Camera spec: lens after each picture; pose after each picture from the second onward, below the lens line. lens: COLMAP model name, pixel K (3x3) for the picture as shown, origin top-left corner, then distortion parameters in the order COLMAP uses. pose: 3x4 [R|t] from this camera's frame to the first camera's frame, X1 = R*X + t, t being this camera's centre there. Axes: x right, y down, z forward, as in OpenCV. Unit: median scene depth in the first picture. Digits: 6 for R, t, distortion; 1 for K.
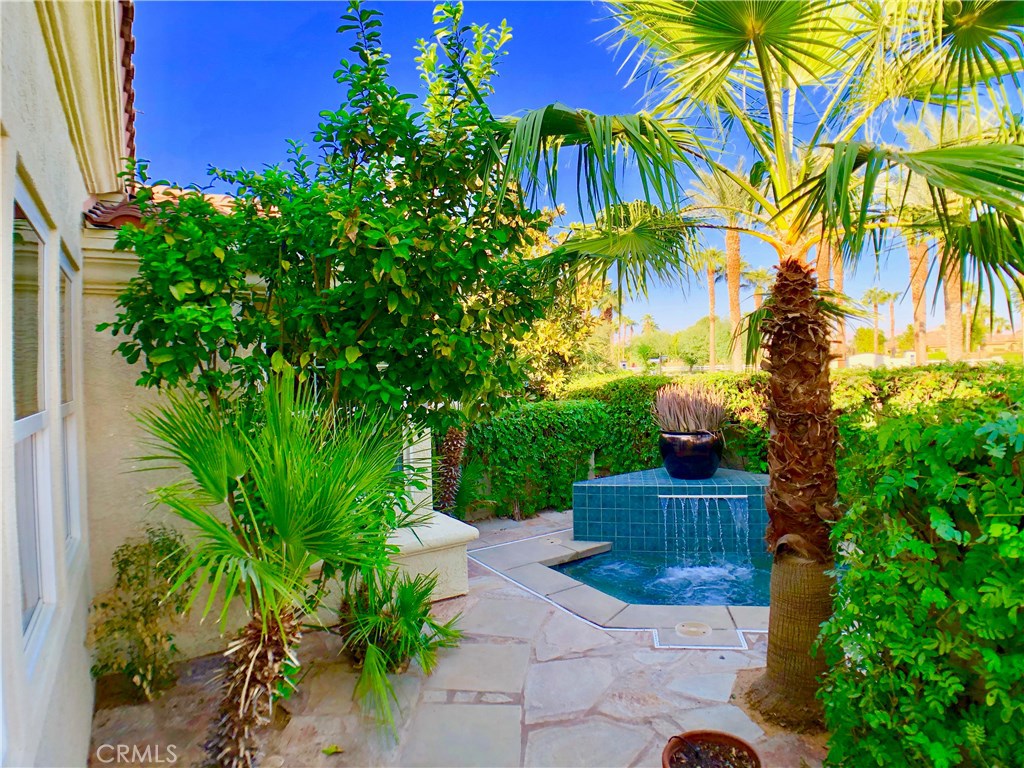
lens RADIAL K [[581.4, 0, 516.4], [0, 581.4, 370.4], [0, 0, 1]] dist [-0.094850, 0.019191]
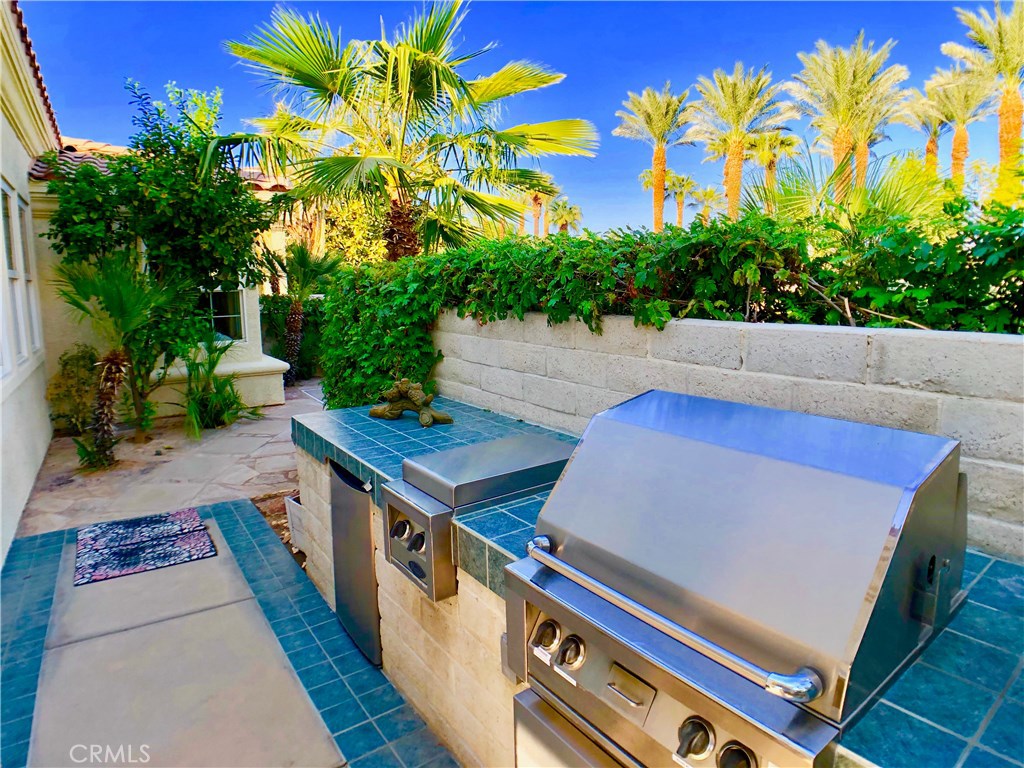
lens RADIAL K [[581.4, 0, 516.4], [0, 581.4, 370.4], [0, 0, 1]] dist [-0.094850, 0.019191]
pose [[0.999207, 0.006994, 0.039195, 0.882359], [-0.012513, 0.989732, 0.142389, 0.102179], [-0.037796, -0.142767, 0.989034, -1.070049]]
